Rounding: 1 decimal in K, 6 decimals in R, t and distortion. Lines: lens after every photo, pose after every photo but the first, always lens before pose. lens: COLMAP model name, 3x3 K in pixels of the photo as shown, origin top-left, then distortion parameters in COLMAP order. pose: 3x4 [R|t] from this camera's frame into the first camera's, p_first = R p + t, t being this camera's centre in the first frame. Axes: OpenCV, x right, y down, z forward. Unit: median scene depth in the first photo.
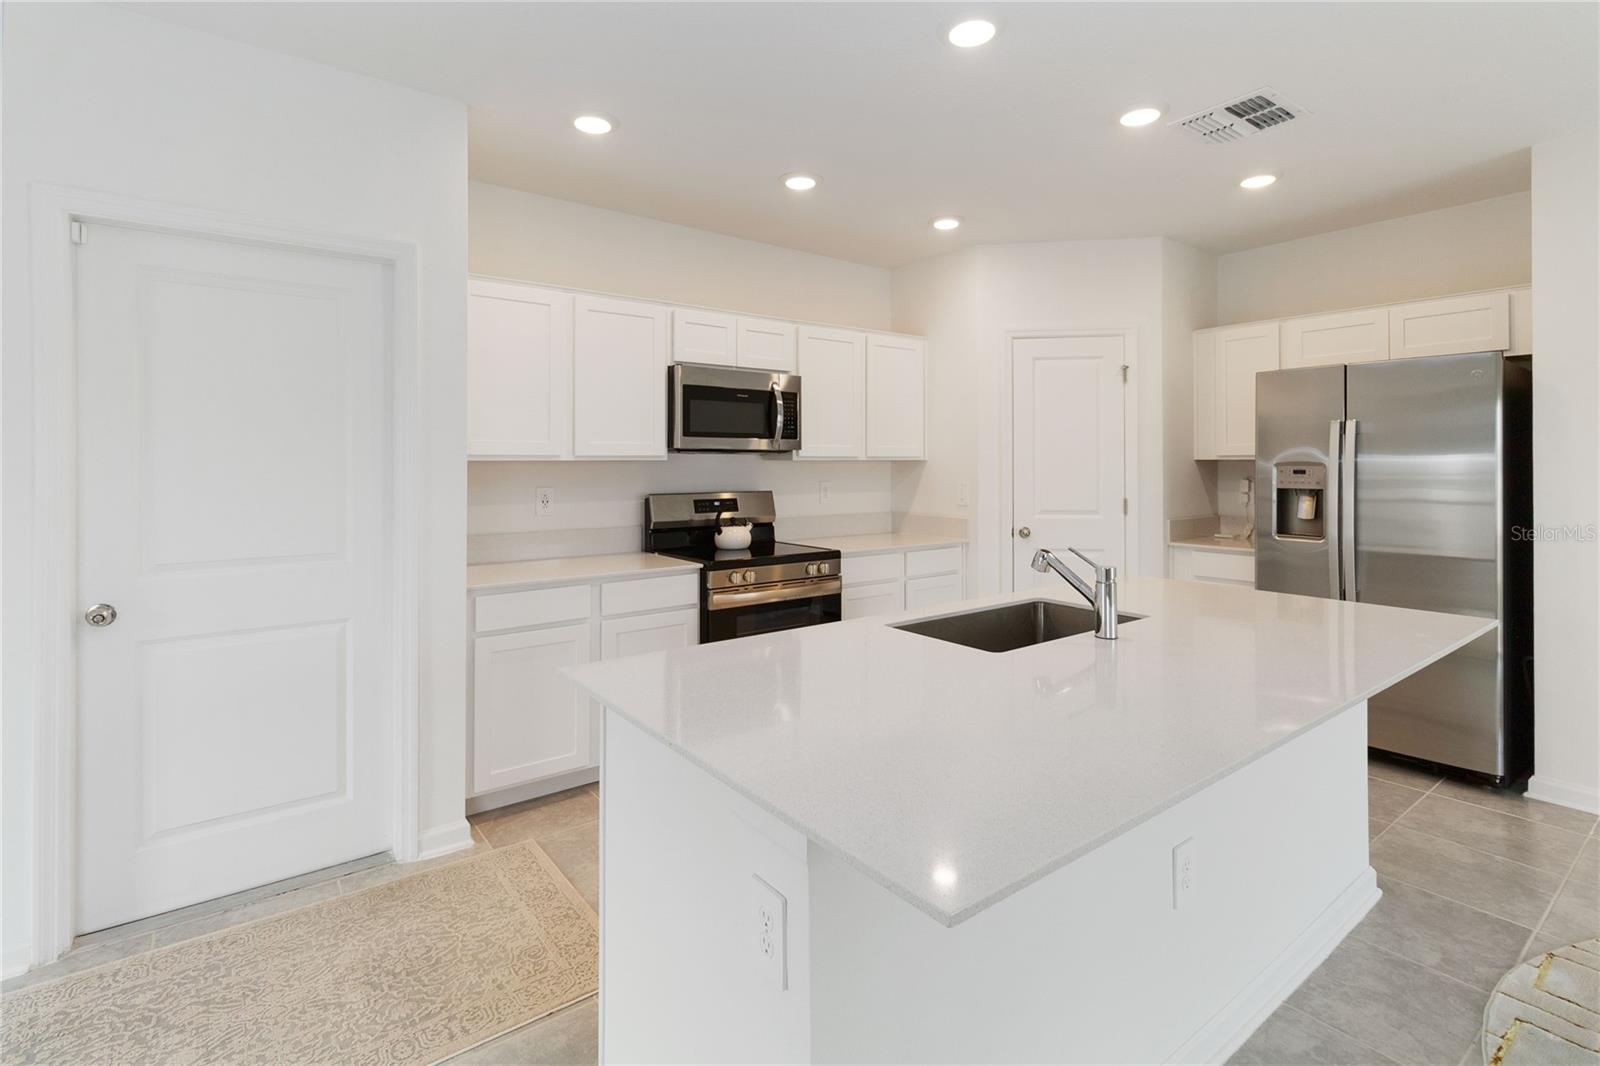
lens RADIAL K [[761.6, 0, 795.6], [0, 761.6, 457.4], [0, 0, 1]] dist [0.003077, 0.000188]
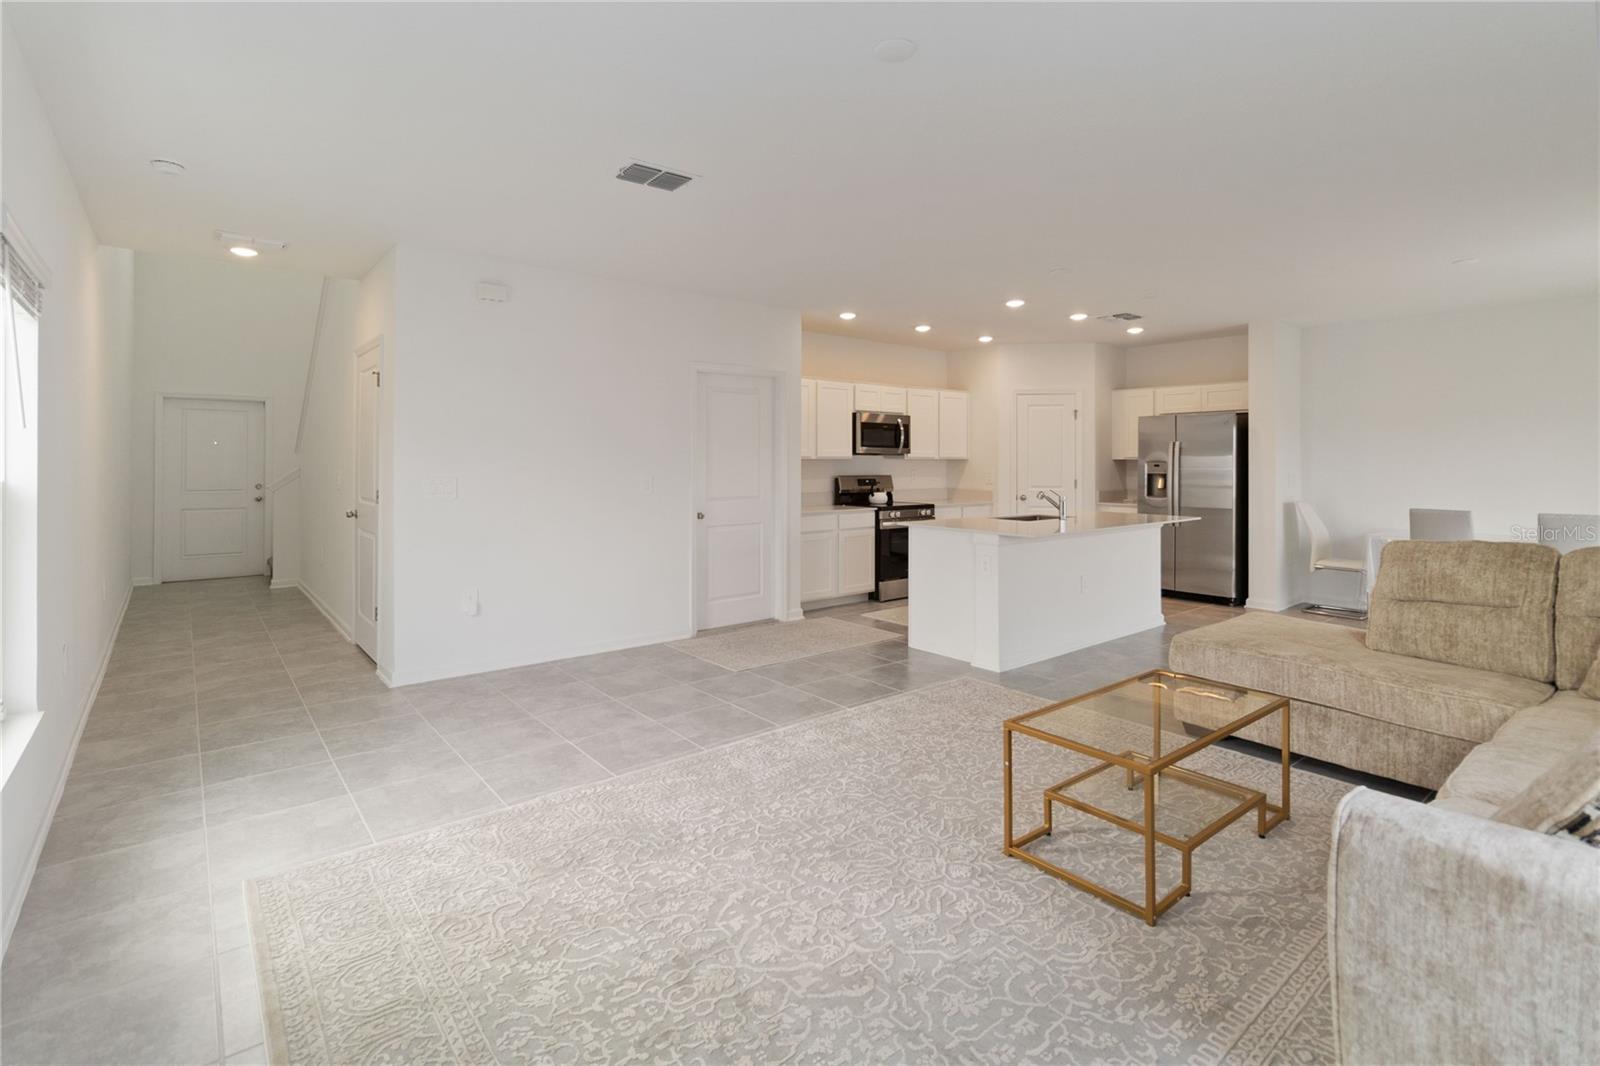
lens RADIAL K [[752.6, 0, 789.2], [0, 752.6, 459.1], [0, 0, 1]] dist [-0.001262, 0.000303]
pose [[0.999604, 0.003037, 0.027980, -0.380936], [-0.003173, 0.999983, 0.004820, -0.005012], [-0.027965, -0.004907, 0.999597, -0.976134]]
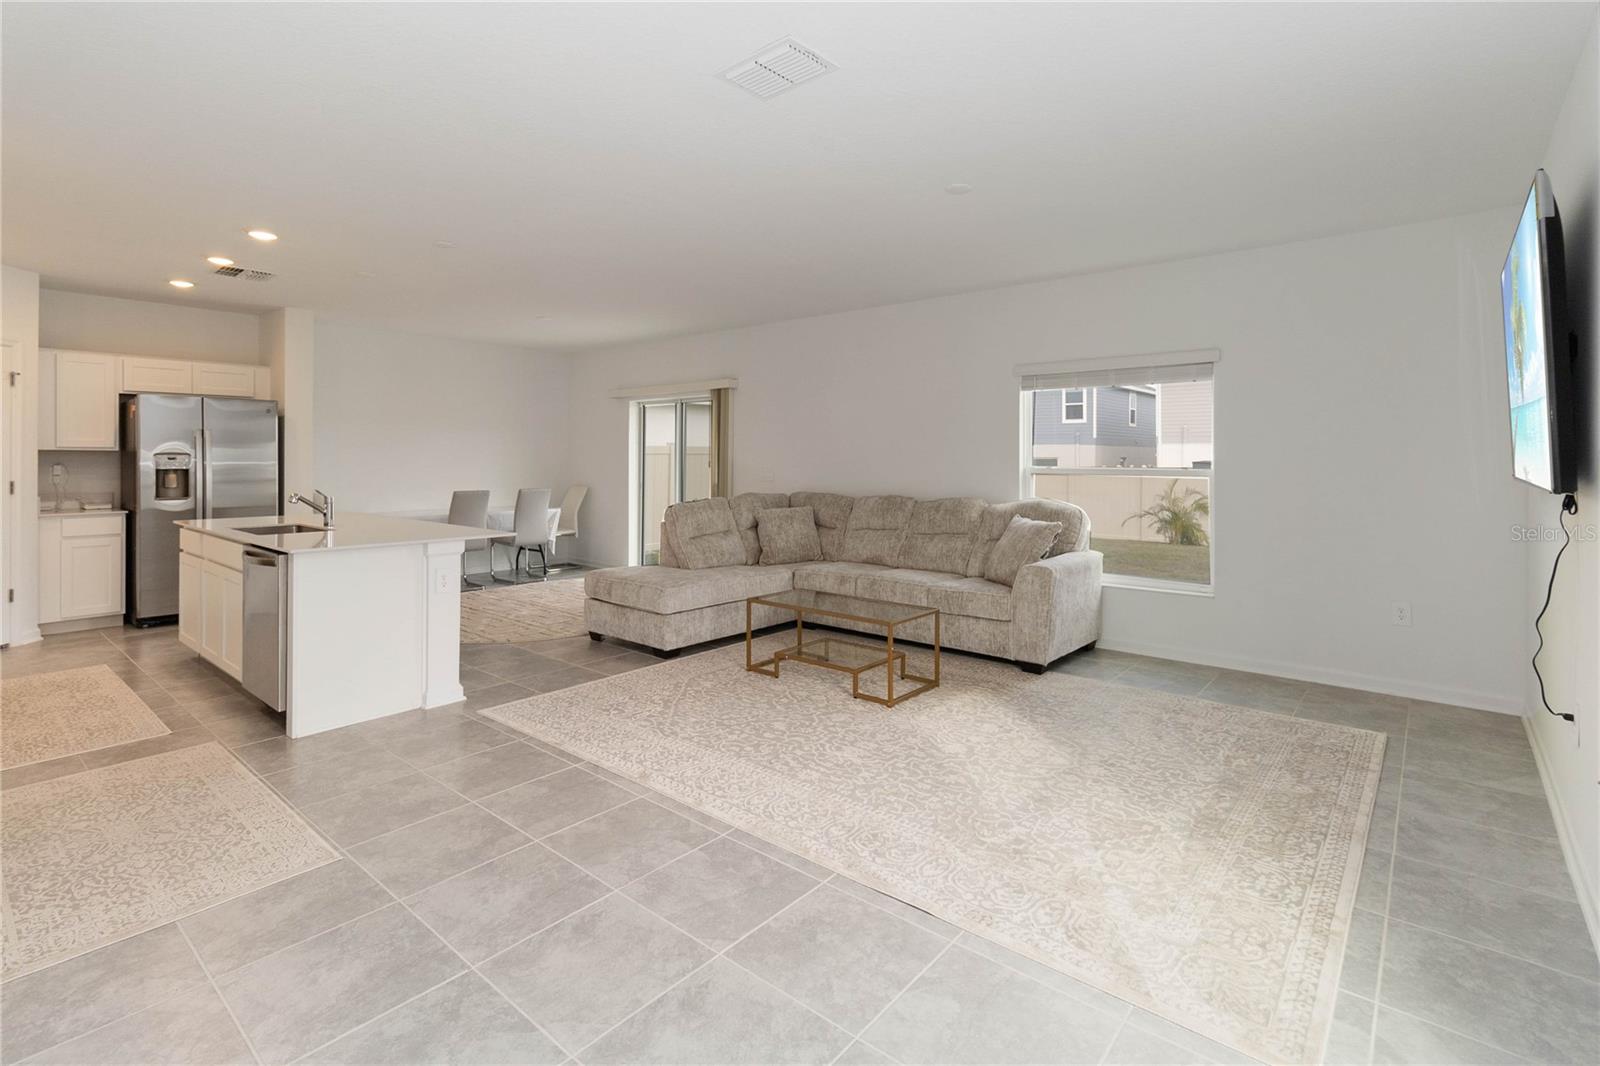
lens RADIAL K [[752.1, 0, 793.7], [0, 752.1, 477.3], [0, 0, 1]] dist [-0.001046, -0.000215]
pose [[-0.217409, -0.025252, 0.975754, -1.154187], [-0.012894, 0.999652, 0.022997, 0.004467], [-0.975996, -0.007581, -0.217659, 0.044372]]
